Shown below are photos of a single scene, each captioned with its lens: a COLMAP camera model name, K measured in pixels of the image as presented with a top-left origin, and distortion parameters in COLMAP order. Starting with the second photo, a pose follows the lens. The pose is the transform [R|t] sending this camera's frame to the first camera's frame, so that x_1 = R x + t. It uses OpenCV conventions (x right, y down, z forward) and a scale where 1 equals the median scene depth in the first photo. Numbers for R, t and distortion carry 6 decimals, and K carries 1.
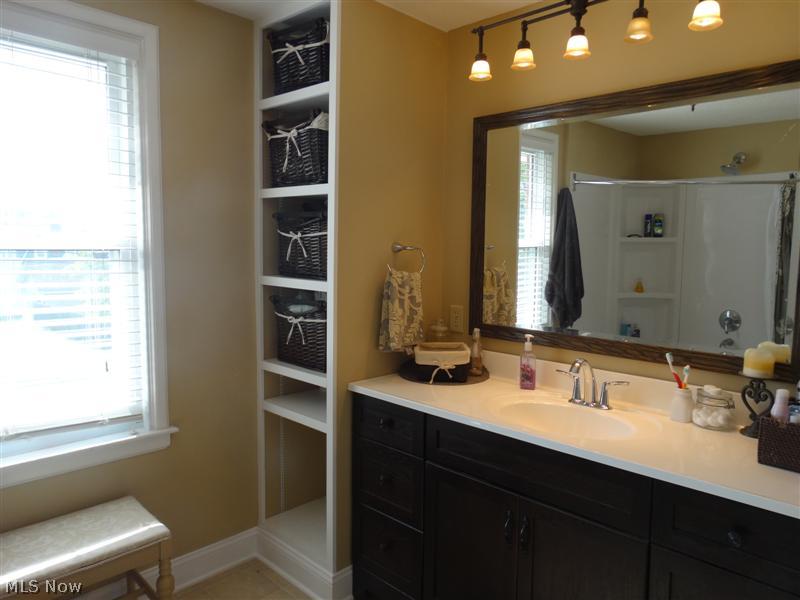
lens RADIAL K [[560.3, 0, 397.9], [0, 560.3, 291.7], [0, 0, 1]] dist [0.001387, 0.000576]
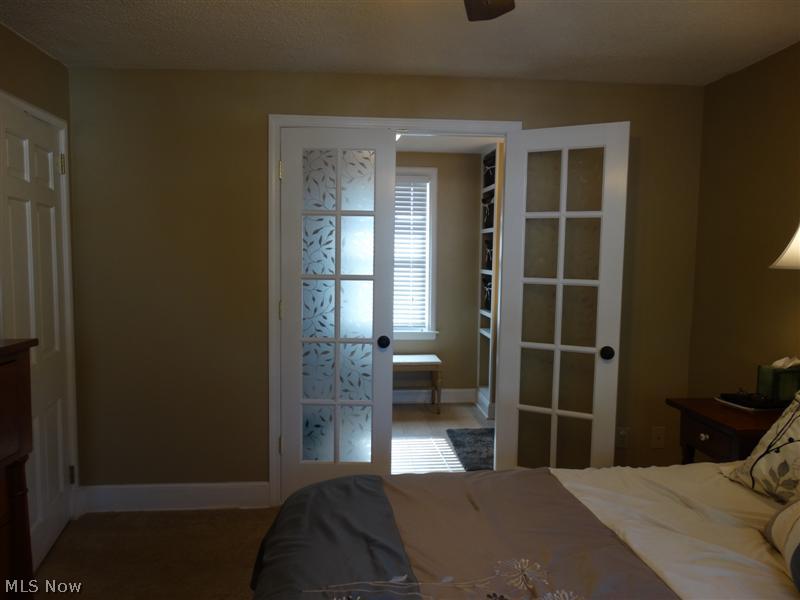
lens RADIAL K [[560.3, 0, 397.9], [0, 560.3, 291.7], [0, 0, 1]] dist [0.001387, 0.000576]
pose [[0.769391, 0.040935, -0.637465, 0.976426], [-0.059224, 0.998217, -0.007380, 0.101889], [0.636026, 0.043432, 0.770444, -0.940981]]
